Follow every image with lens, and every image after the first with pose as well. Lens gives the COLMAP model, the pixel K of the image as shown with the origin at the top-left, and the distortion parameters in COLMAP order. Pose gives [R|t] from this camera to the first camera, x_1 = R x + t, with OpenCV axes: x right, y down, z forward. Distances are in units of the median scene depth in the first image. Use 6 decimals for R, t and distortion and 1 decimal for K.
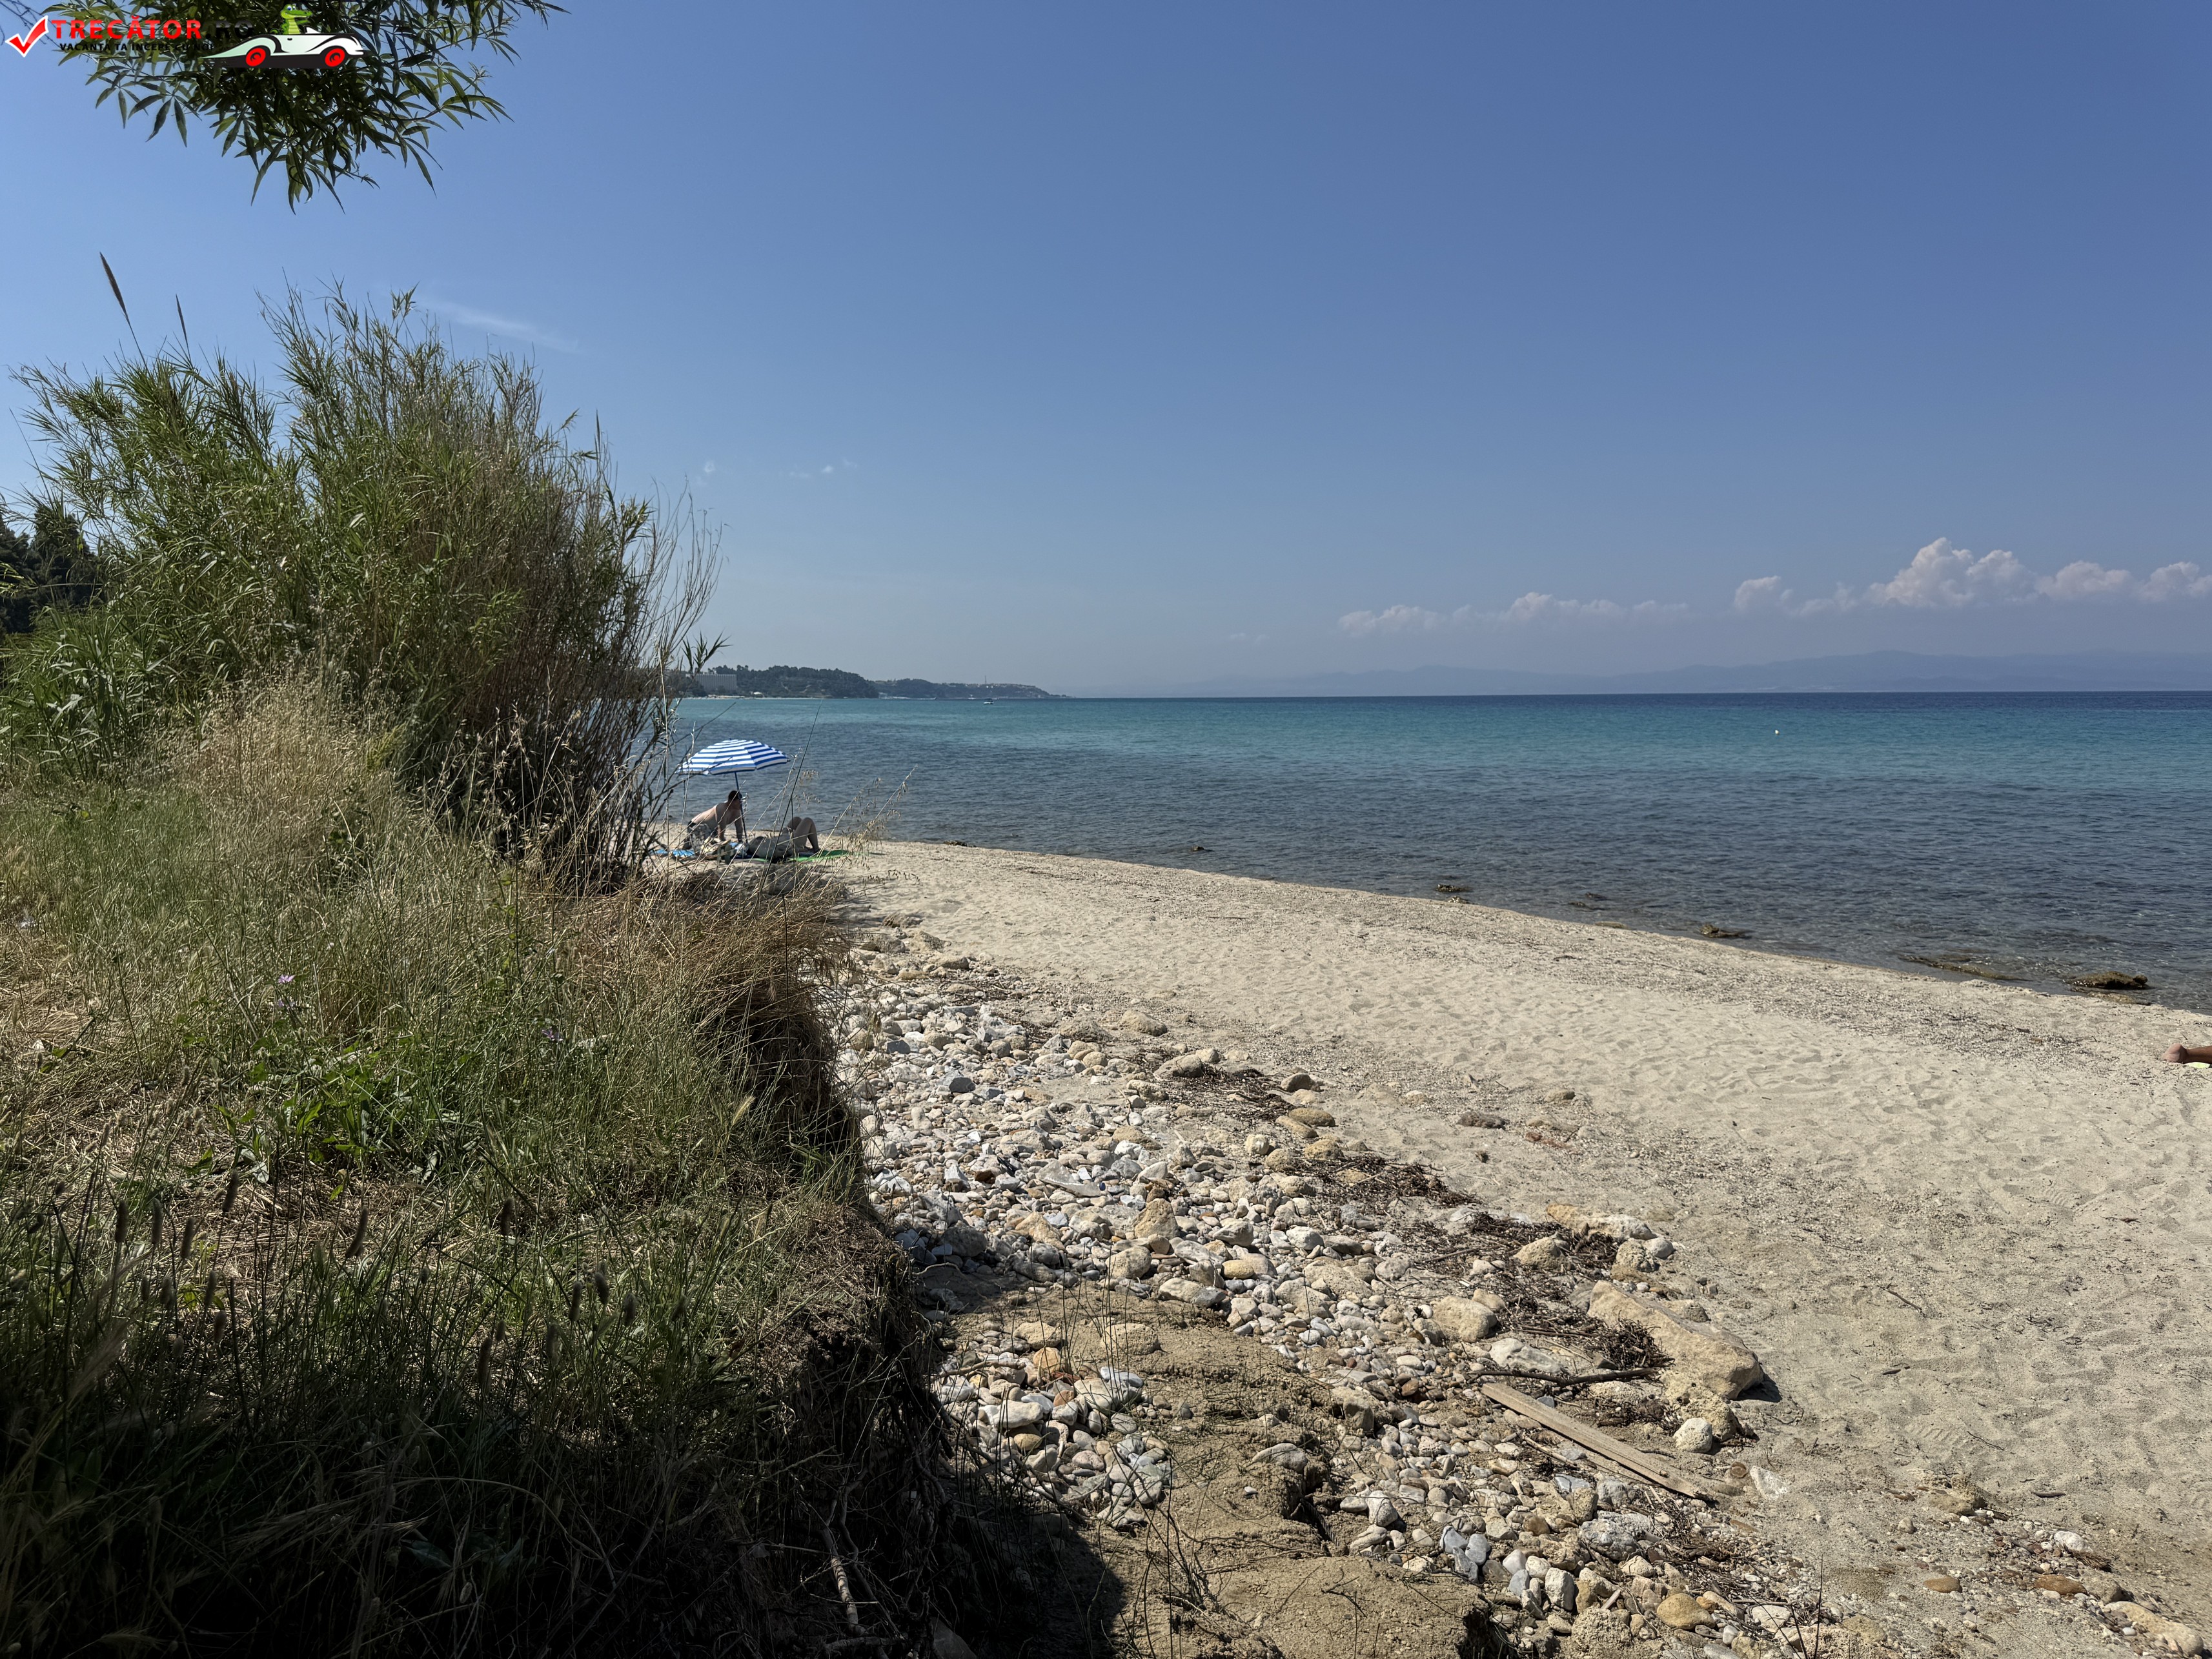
lens RADIAL K [[1511.7, 0, 1112.2], [0, 1511.7, 820.6], [0, 0, 1]] dist [-0.004930, -0.024817]
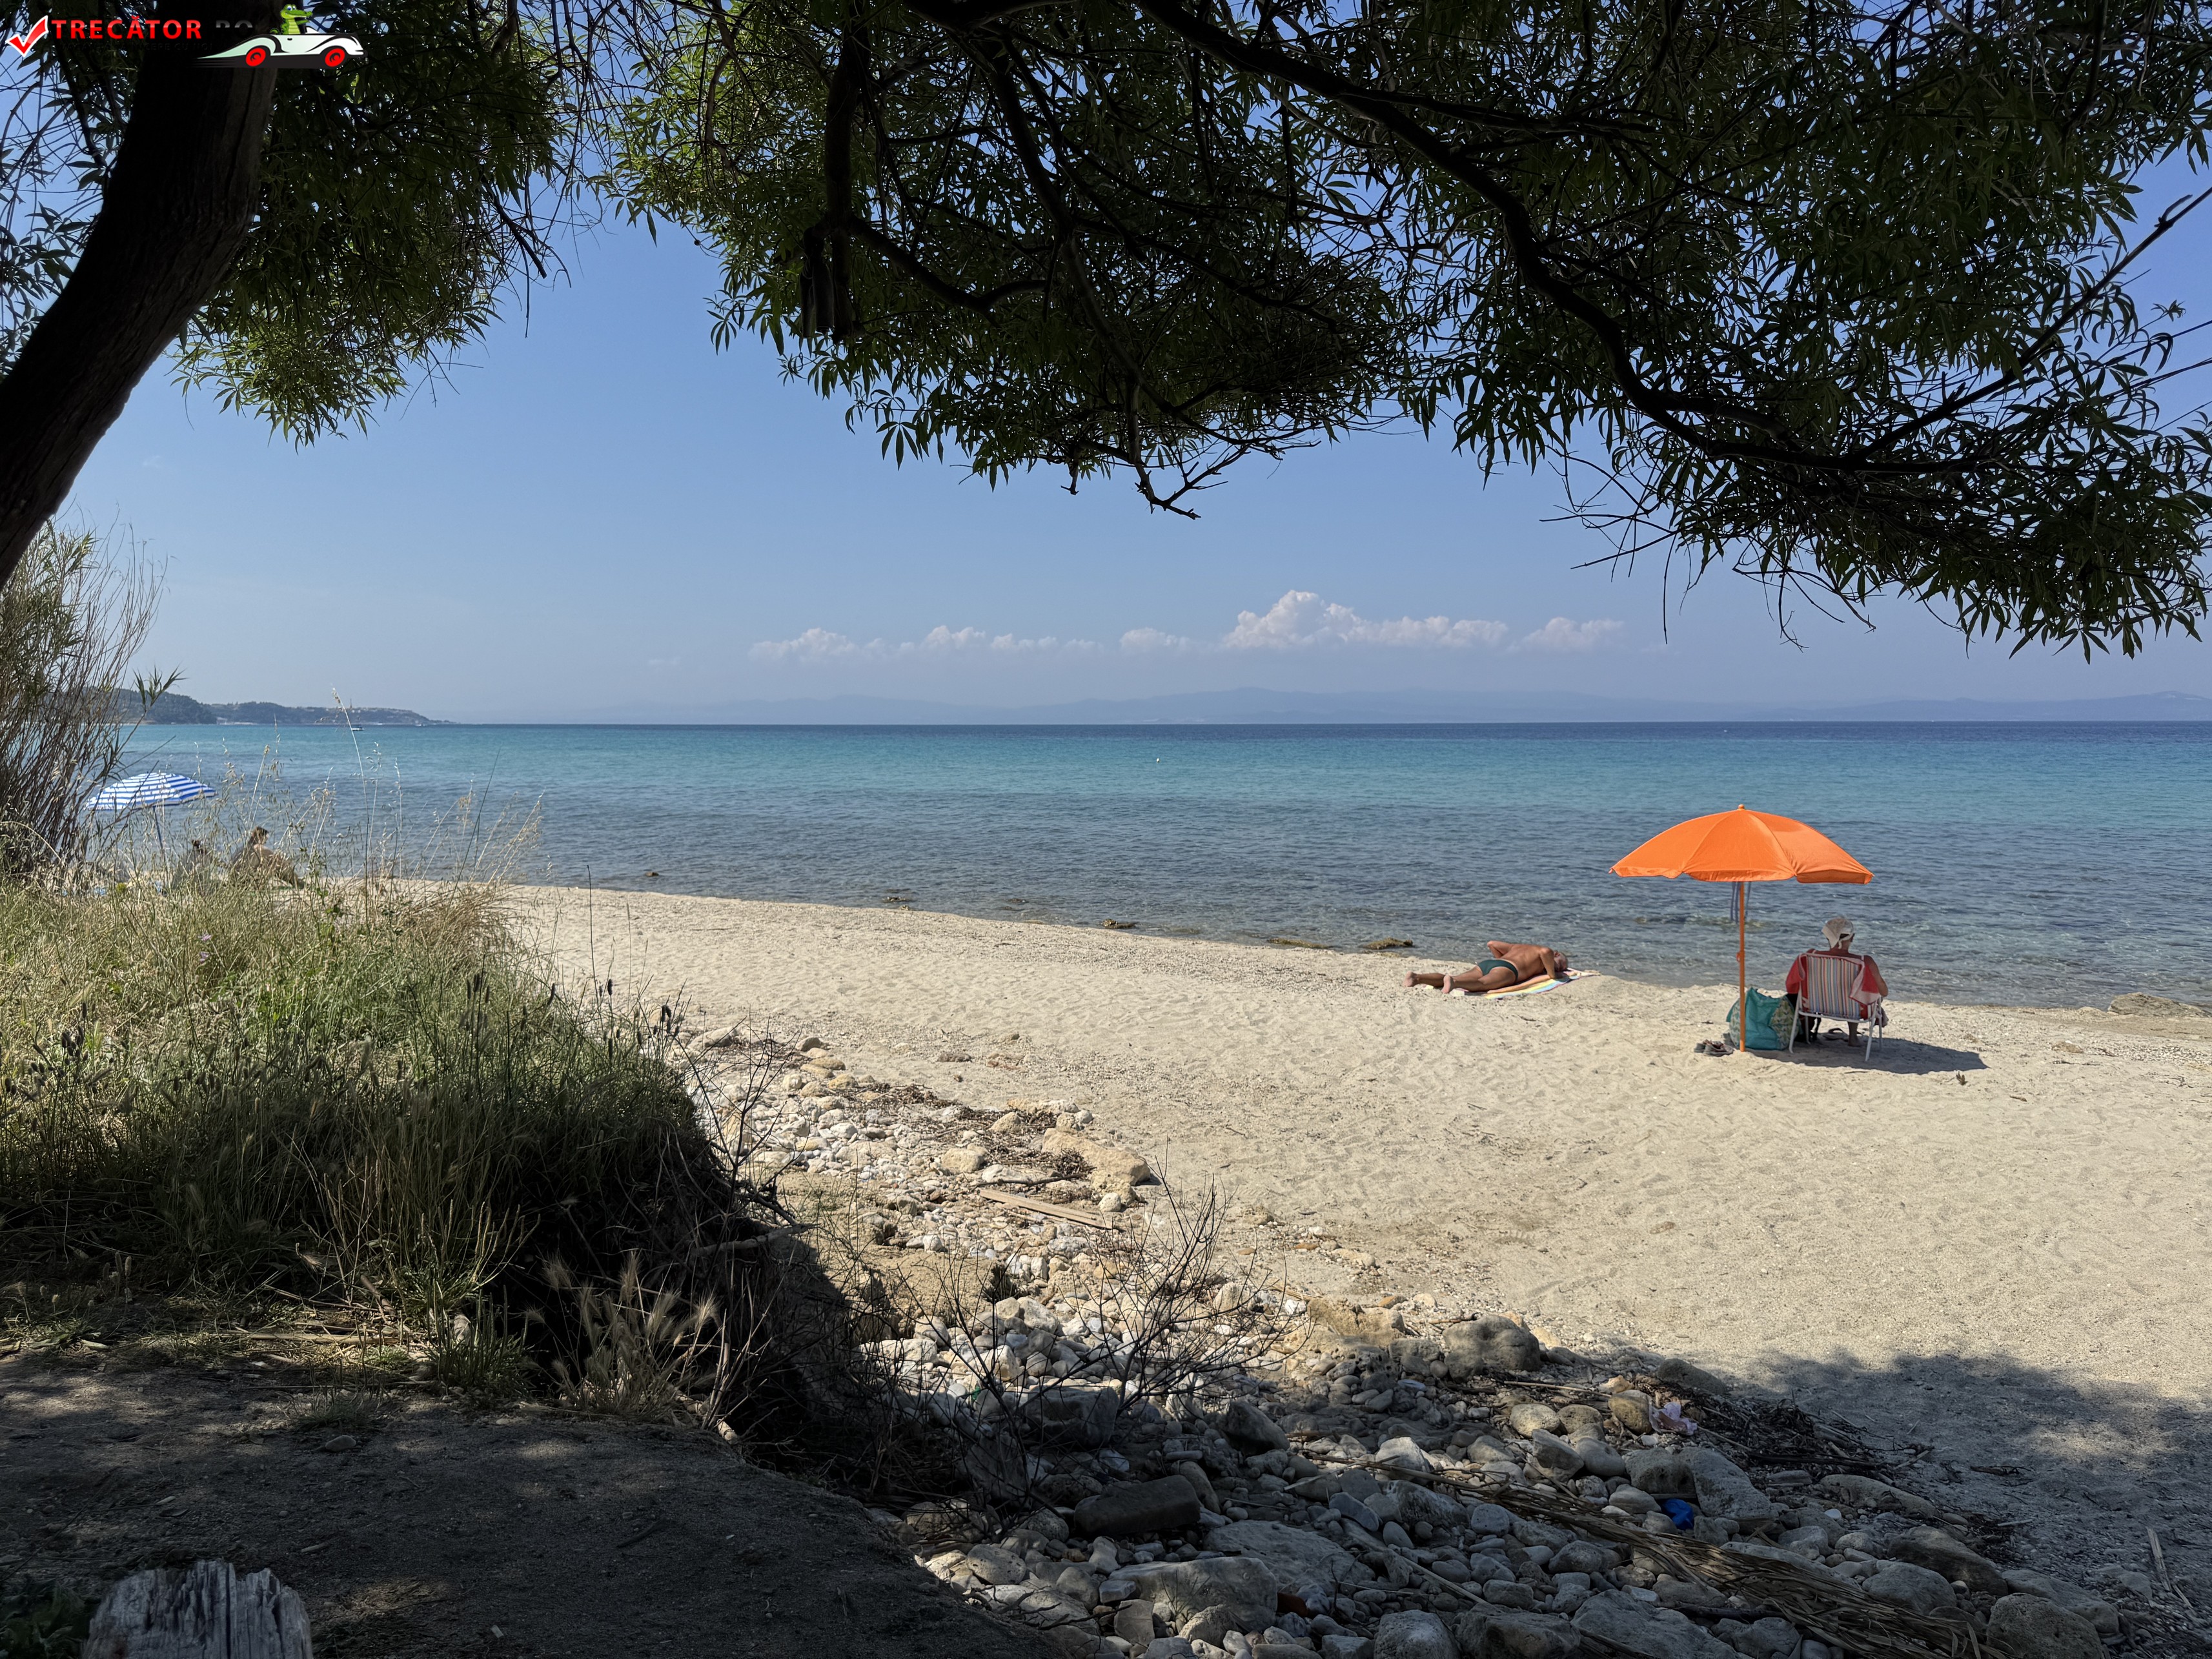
lens RADIAL K [[1511.7, 0, 1090.7], [0, 1511.7, 819.1], [0, 0, 1]] dist [-0.004930, -0.024817]
pose [[0.933465, -0.019761, 0.358124, -0.131055], [0.027491, 0.999486, -0.016507, 0.016492], [-0.357614, 0.025254, 0.933528, -0.329518]]
